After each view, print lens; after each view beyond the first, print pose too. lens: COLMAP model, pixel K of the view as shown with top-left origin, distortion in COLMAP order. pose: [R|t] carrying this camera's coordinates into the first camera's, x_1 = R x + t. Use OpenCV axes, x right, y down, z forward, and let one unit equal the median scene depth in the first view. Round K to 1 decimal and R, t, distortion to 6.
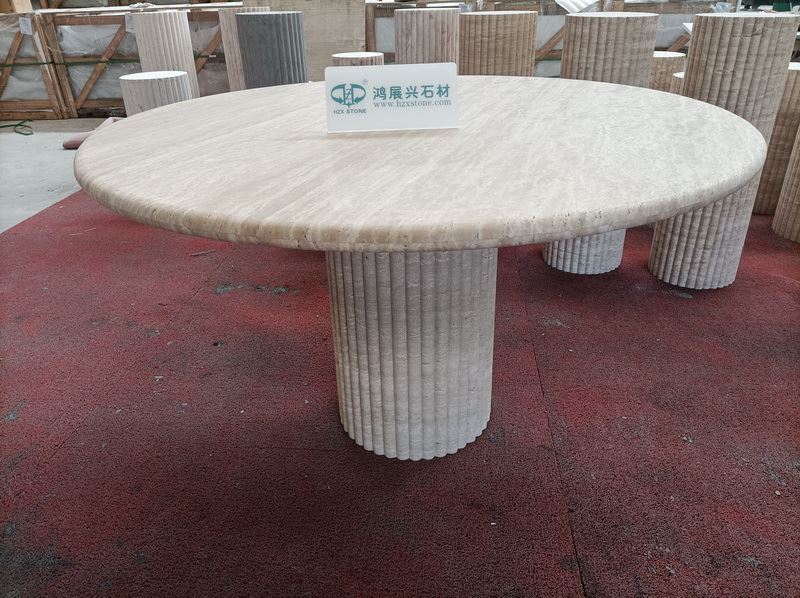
lens RADIAL K [[596.7, 0, 394.3], [0, 596.7, 297.7], [0, 0, 1]] dist [0.056392, -0.040551]
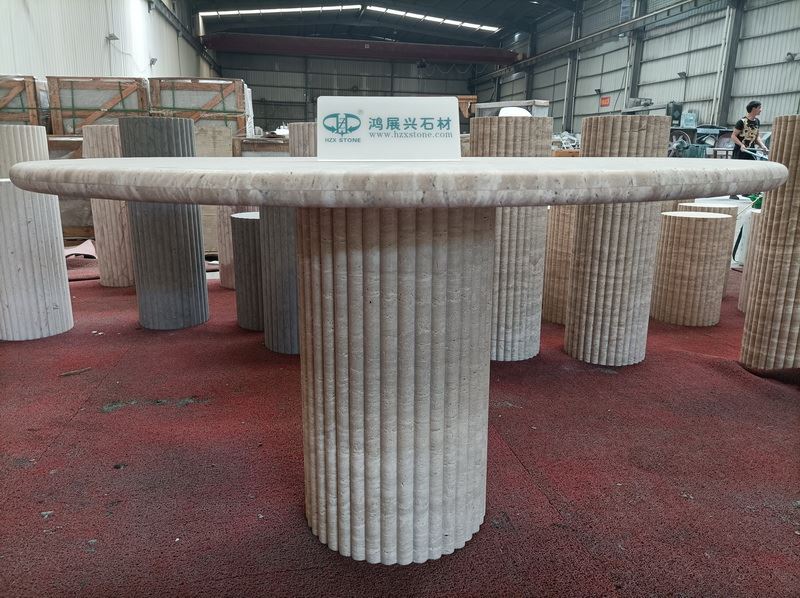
lens RADIAL K [[596.7, 0, 401.6], [0, 596.7, 295.9], [0, 0, 1]] dist [0.056392, -0.040551]
pose [[0.963387, -0.035277, 0.265785, -0.188201], [0.097545, 0.969489, -0.224893, 0.099107], [-0.249742, 0.242585, 0.937433, 0.149825]]
